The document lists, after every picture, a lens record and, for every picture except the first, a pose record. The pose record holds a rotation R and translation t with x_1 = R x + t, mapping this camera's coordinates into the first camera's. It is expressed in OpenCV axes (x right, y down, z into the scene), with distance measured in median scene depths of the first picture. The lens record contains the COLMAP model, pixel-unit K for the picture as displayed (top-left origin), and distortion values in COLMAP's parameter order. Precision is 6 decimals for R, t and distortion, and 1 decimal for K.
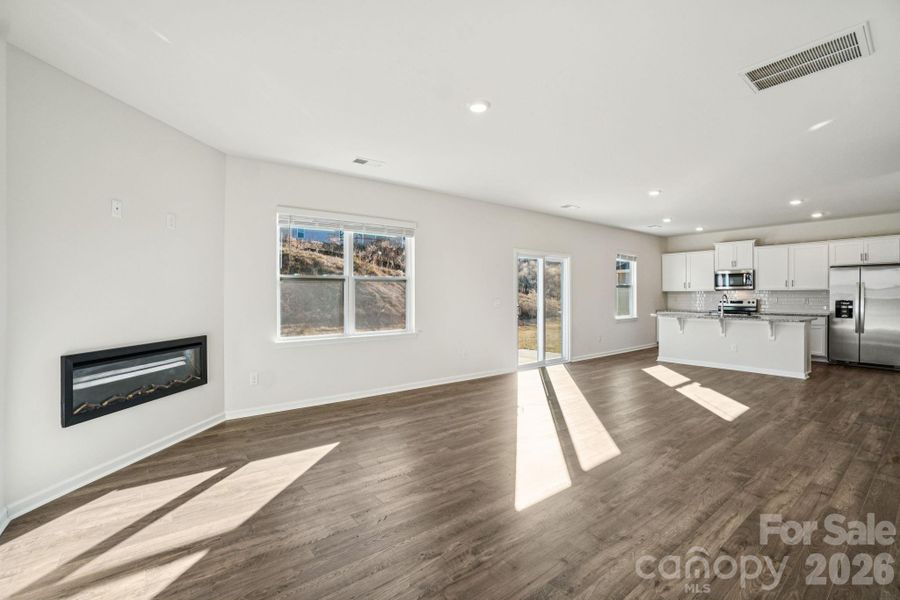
lens RADIAL K [[399.0, 0, 448.2], [0, 399.0, 298.4], [0, 0, 1]] dist [-0.034765, 0.006293]
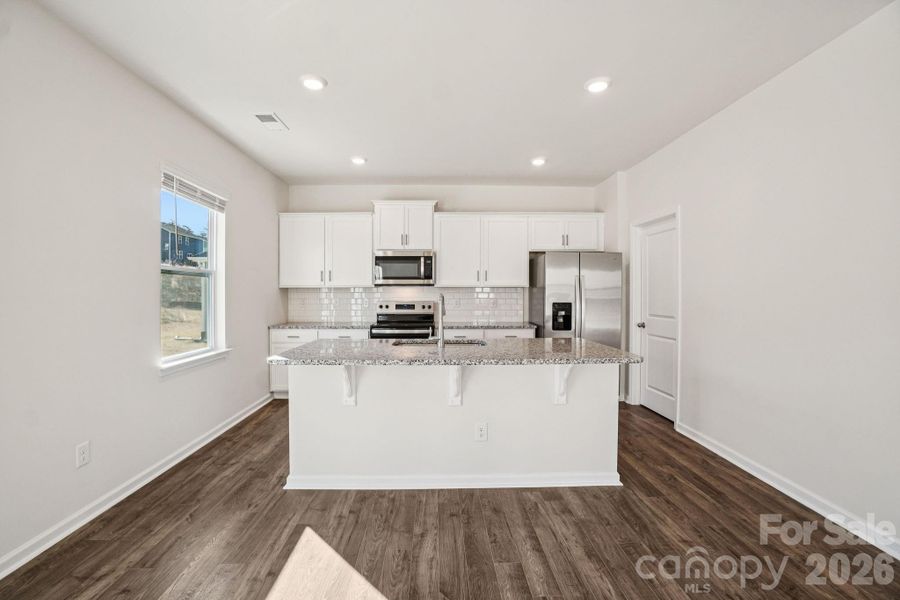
lens RADIAL K [[399.0, 0, 445.5], [0, 399.0, 295.0], [0, 0, 1]] dist [-0.034765, 0.006293]
pose [[0.604783, -0.003159, 0.796384, 0.308025], [0.007685, 0.999969, -0.001870, -0.006609], [-0.796353, 0.007251, 0.604788, 0.610067]]
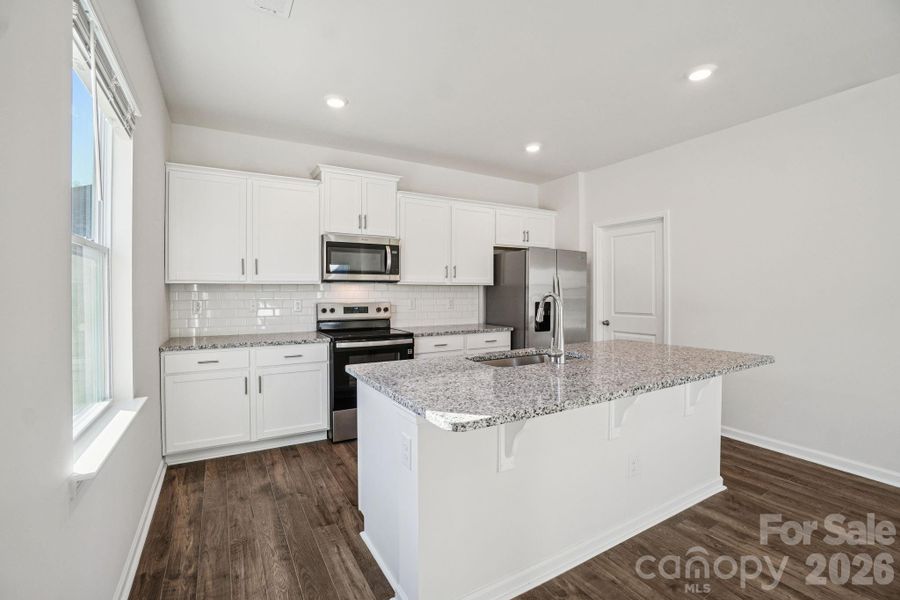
lens RADIAL K [[399.0, 0, 450.2], [0, 399.0, 293.8], [0, 0, 1]] dist [-0.034765, 0.006293]
pose [[0.141524, -0.003909, 0.989927, 0.311454], [0.009654, 0.999950, 0.002569, -0.009231], [-0.989888, 0.009193, 0.141555, 0.850222]]
